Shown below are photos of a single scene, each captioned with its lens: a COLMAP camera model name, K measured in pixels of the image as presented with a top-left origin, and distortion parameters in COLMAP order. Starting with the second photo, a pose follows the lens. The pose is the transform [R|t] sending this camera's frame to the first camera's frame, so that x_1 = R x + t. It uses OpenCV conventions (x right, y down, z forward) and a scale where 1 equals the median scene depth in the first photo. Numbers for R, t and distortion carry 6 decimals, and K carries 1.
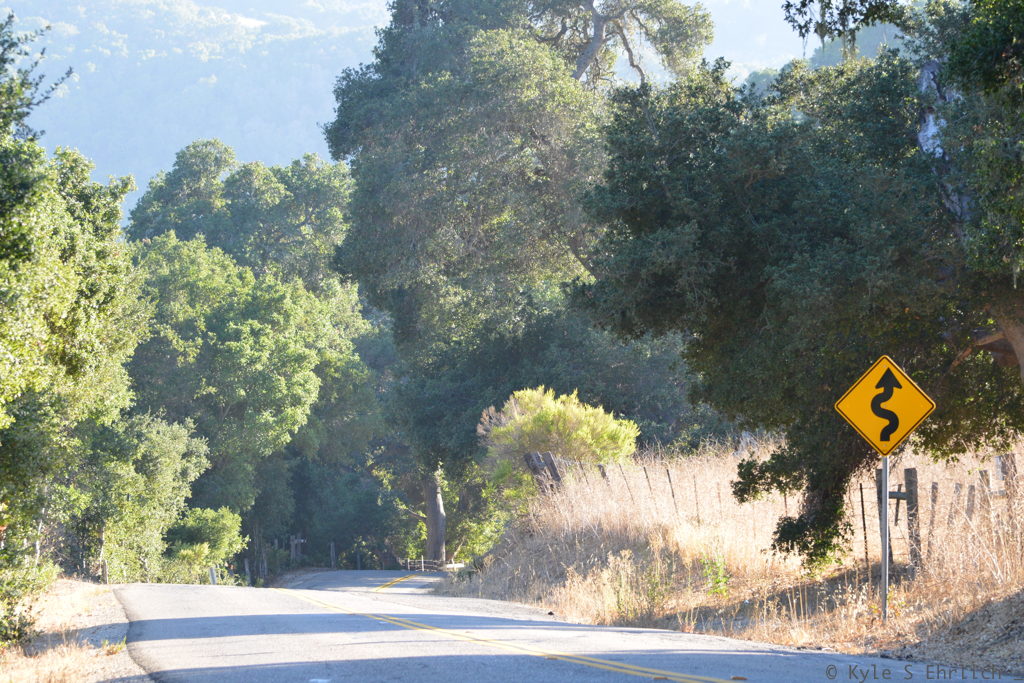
lens RADIAL K [[5195.1, 0, 512.2], [0, 5195.1, 340.0], [0, 0, 1]] dist [0.057986, 7.376278]
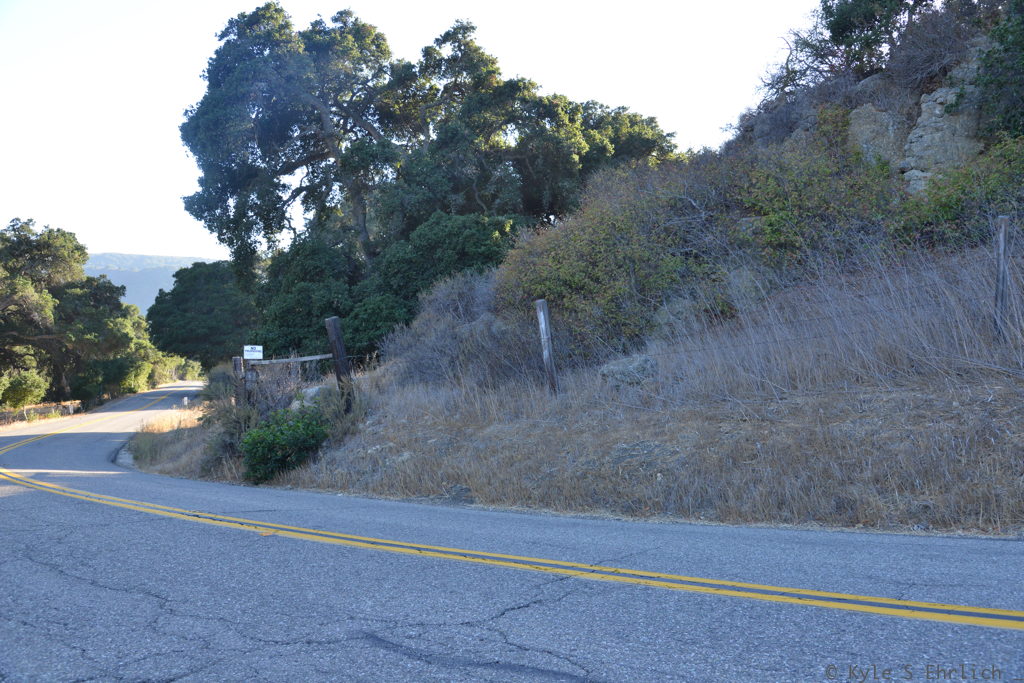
lens RADIAL K [[863.1, 0, 482.7], [0, 863.1, 341.5], [0, 0, 1]] dist [-0.002889, 0.000425]
pose [[0.980170, 0.007669, 0.198009, 0.150950], [-0.009823, 0.999903, 0.009901, -0.048373], [-0.197914, -0.011650, 0.980150, -0.699545]]
